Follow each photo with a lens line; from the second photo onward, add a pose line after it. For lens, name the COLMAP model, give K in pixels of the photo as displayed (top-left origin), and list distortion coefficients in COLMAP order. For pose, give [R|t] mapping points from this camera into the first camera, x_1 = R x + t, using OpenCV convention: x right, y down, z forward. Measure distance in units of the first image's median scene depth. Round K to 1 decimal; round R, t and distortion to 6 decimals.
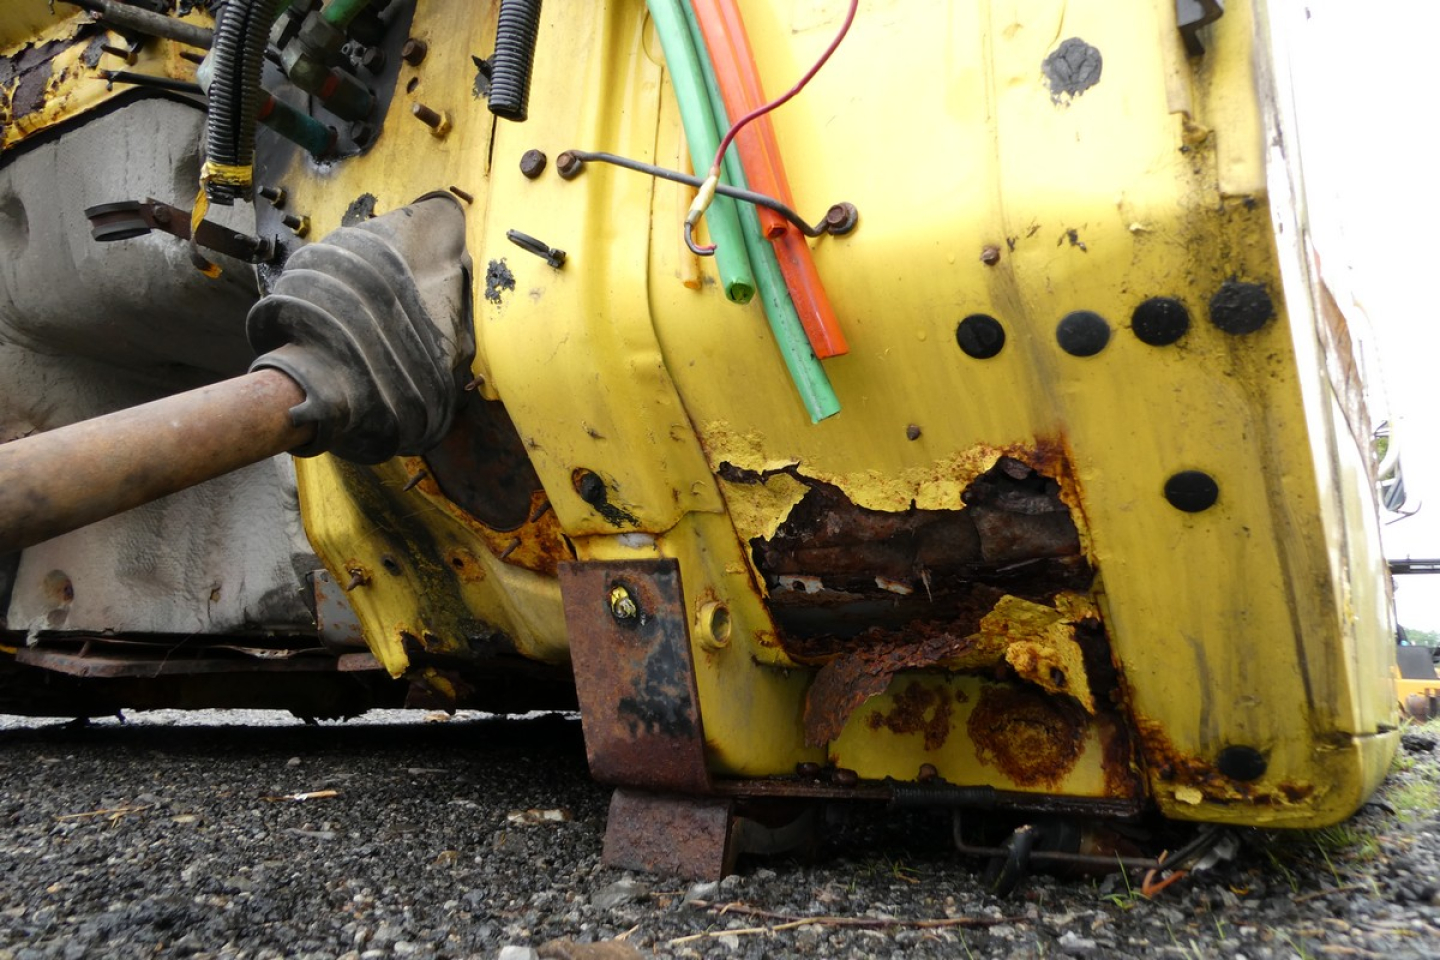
lens RADIAL K [[1046.5, 0, 720.0], [0, 1046.5, 480.0], [0, 0, 1]] dist [0.017953, -0.001888]
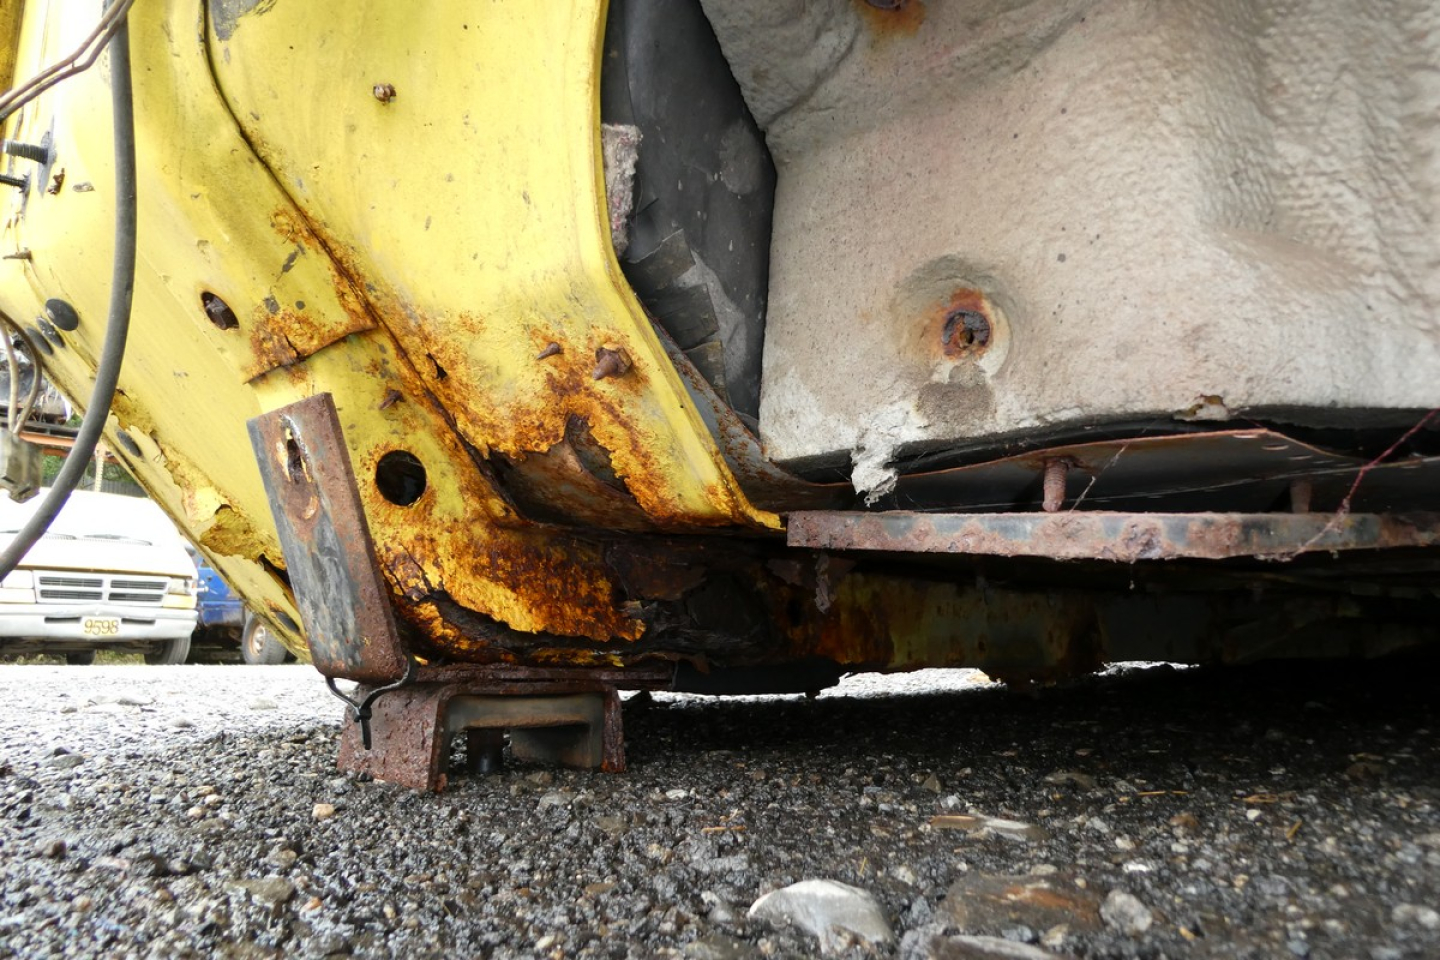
lens RADIAL K [[1046.5, 0, 720.0], [0, 1046.5, 480.0], [0, 0, 1]] dist [0.017953, -0.001888]
pose [[0.986490, -0.076134, -0.145052, -0.653635], [0.080808, 0.996375, 0.026602, 0.140165], [0.142501, -0.037964, 0.989066, 0.656178]]
